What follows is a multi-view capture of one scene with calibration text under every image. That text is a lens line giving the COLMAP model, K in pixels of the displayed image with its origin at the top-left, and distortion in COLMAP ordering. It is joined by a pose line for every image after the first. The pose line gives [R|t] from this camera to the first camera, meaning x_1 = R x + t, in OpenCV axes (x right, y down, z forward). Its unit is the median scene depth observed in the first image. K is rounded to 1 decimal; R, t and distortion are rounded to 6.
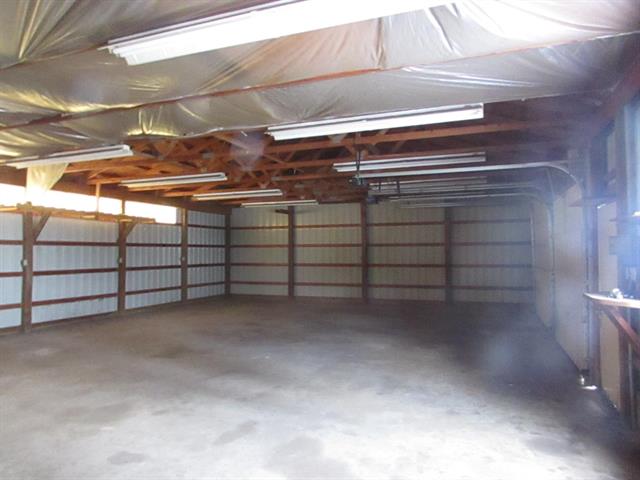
lens RADIAL K [[466.0, 0, 320.0], [0, 466.0, 240.0], [0, 0, 1]] dist [-0.017650, 0.000714]
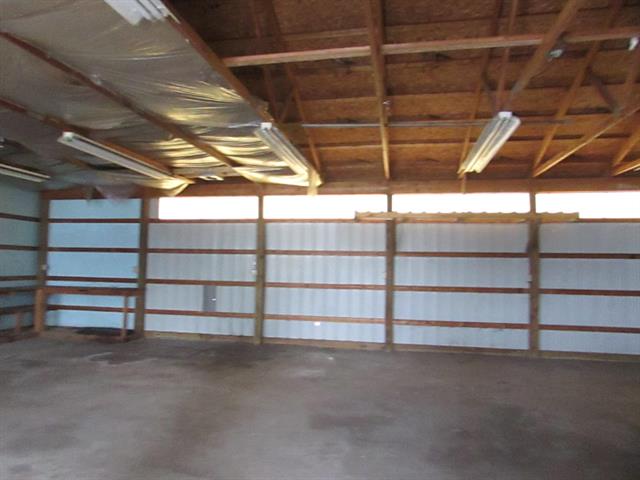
lens RADIAL K [[466.0, 0, 320.0], [0, 466.0, 240.0], [0, 0, 1]] dist [-0.017650, 0.000714]
pose [[0.156889, -0.046005, -0.986544, 0.235738], [0.009823, 0.998938, -0.045020, 0.017406], [0.987567, -0.002628, 0.157175, 0.654770]]
